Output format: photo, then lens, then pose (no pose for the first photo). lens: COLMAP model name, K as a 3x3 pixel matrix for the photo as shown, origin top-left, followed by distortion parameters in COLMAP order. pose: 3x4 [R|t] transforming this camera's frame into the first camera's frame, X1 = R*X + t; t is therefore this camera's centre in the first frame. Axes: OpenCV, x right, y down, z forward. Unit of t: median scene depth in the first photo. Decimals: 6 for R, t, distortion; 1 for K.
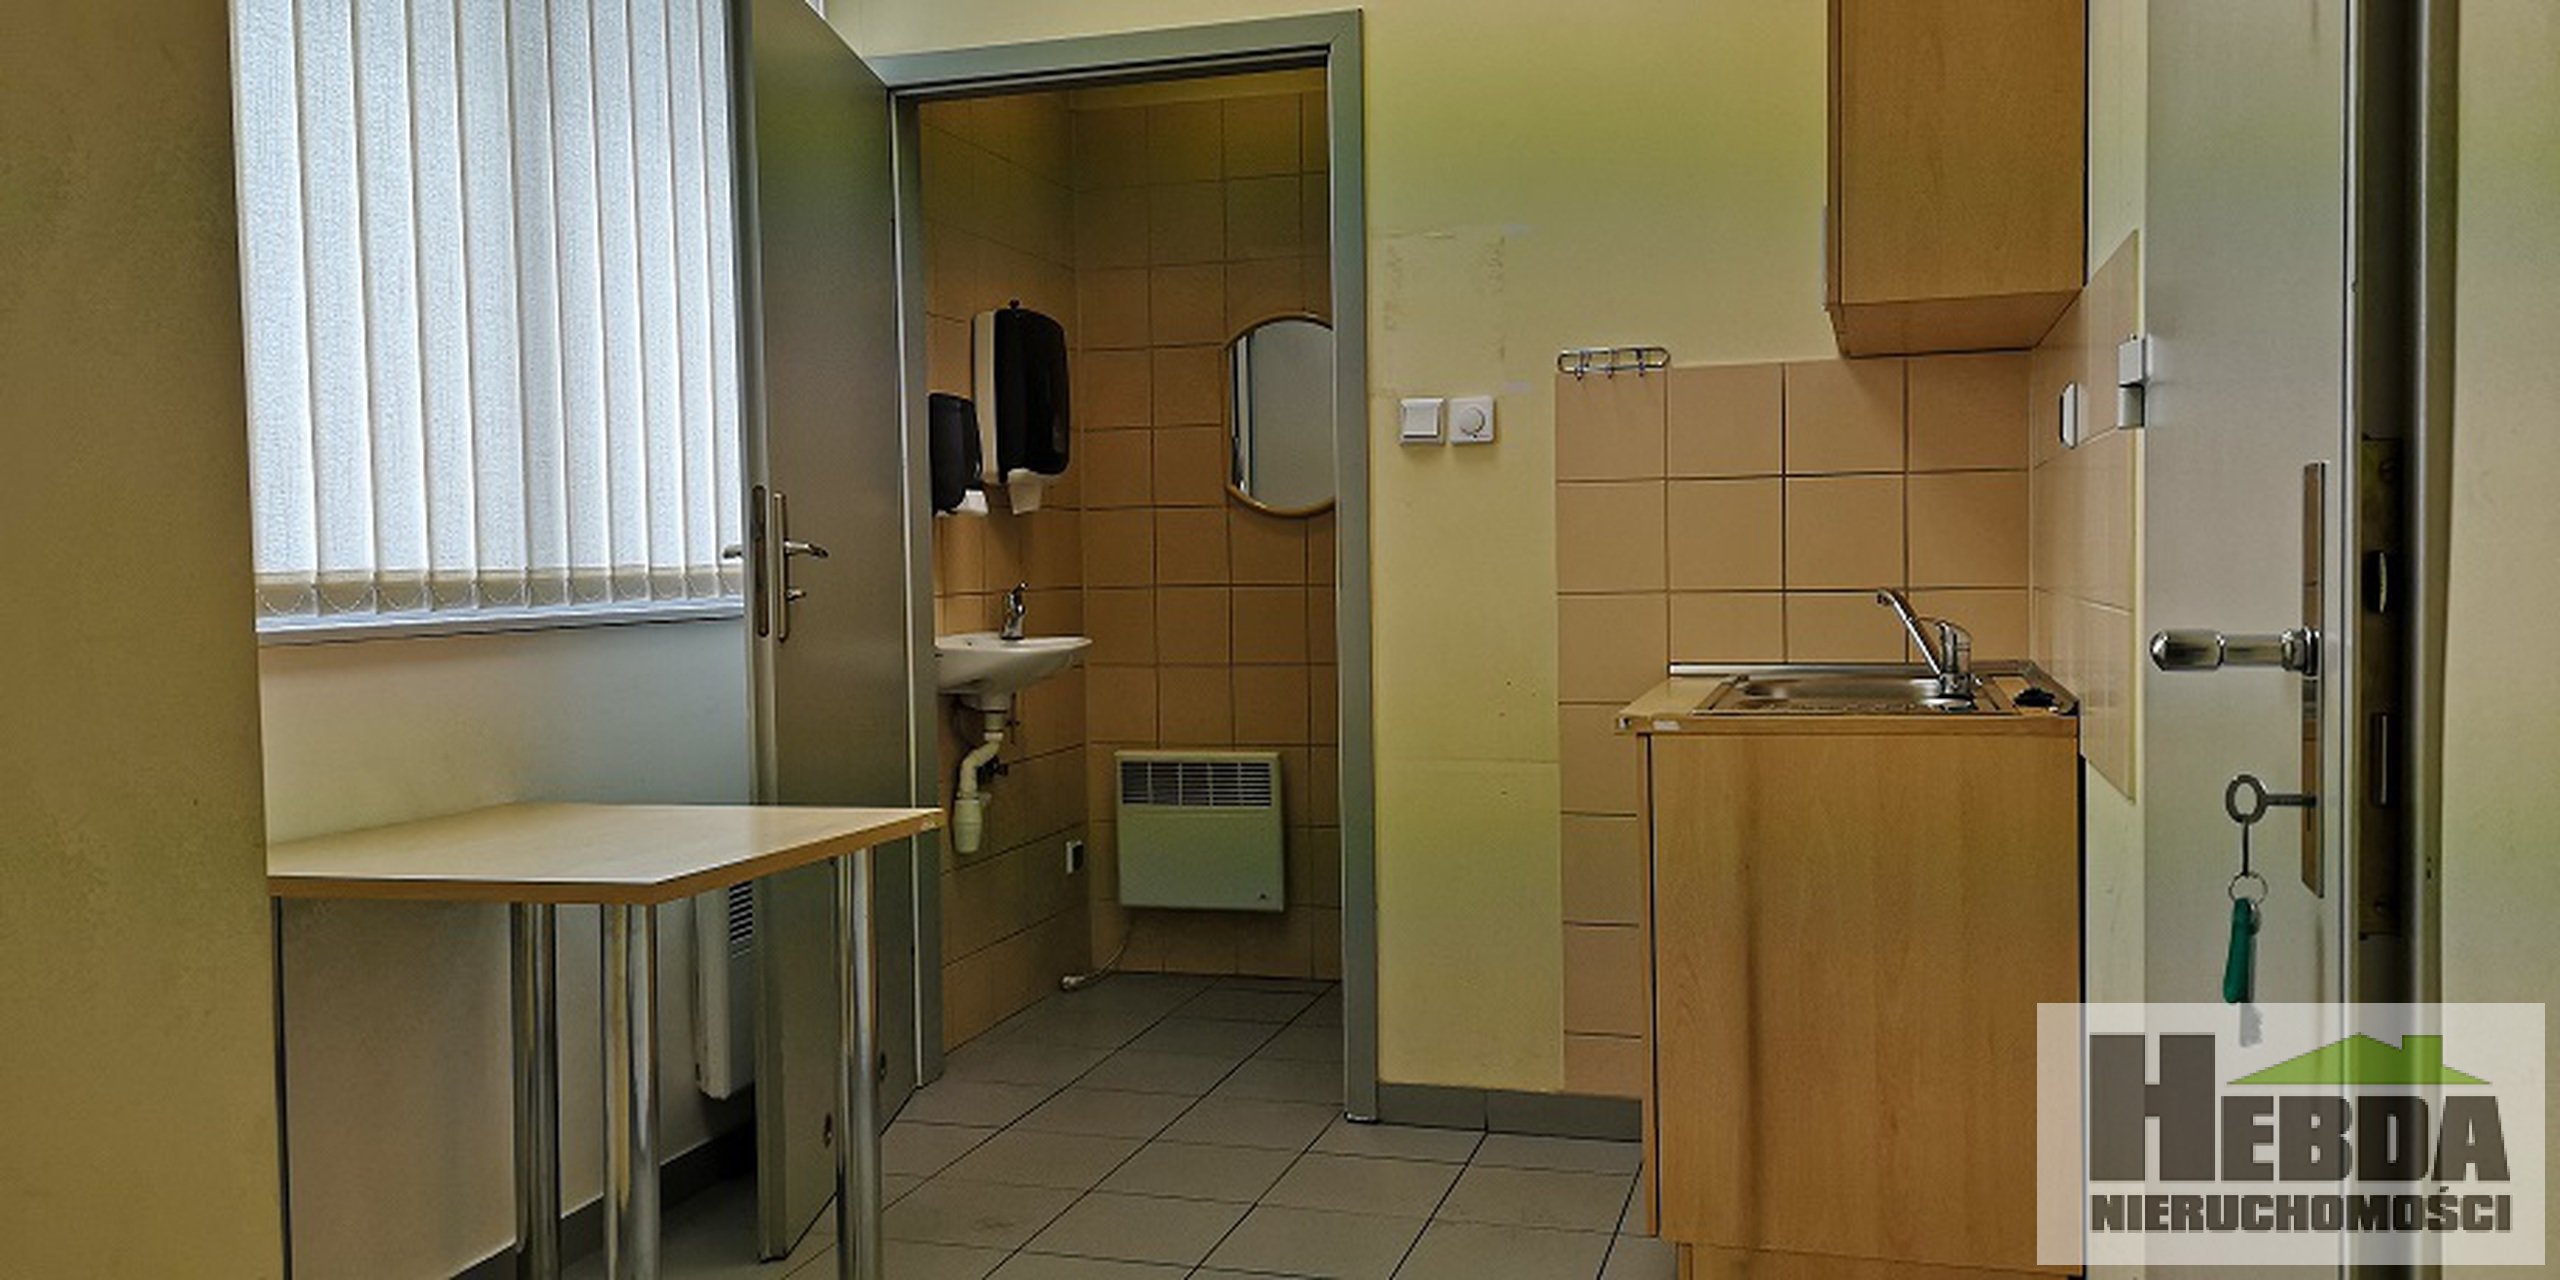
lens RADIAL K [[1999.1, 0, 1280.0], [0, 1999.1, 640.0], [0, 0, 1]] dist [0.007462, -0.000104]
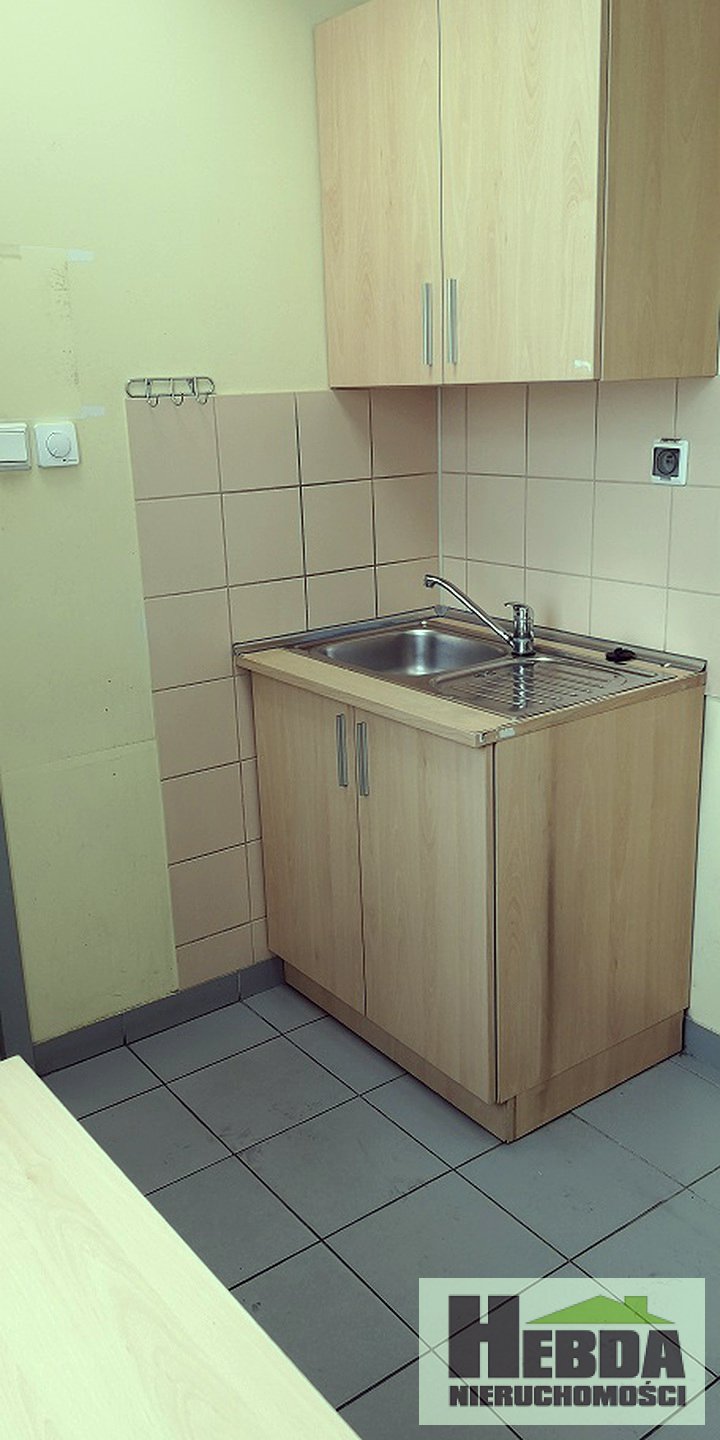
lens RADIAL K [[1124.5, 0, 364.7], [0, 1124.5, 738.8], [0, 0, 1]] dist [0.007462, -0.000104]
pose [[0.608153, -0.236894, 0.757648, -0.297608], [0.058041, 0.965149, 0.255185, -0.104557], [-0.791695, -0.111217, 0.600708, 0.510776]]
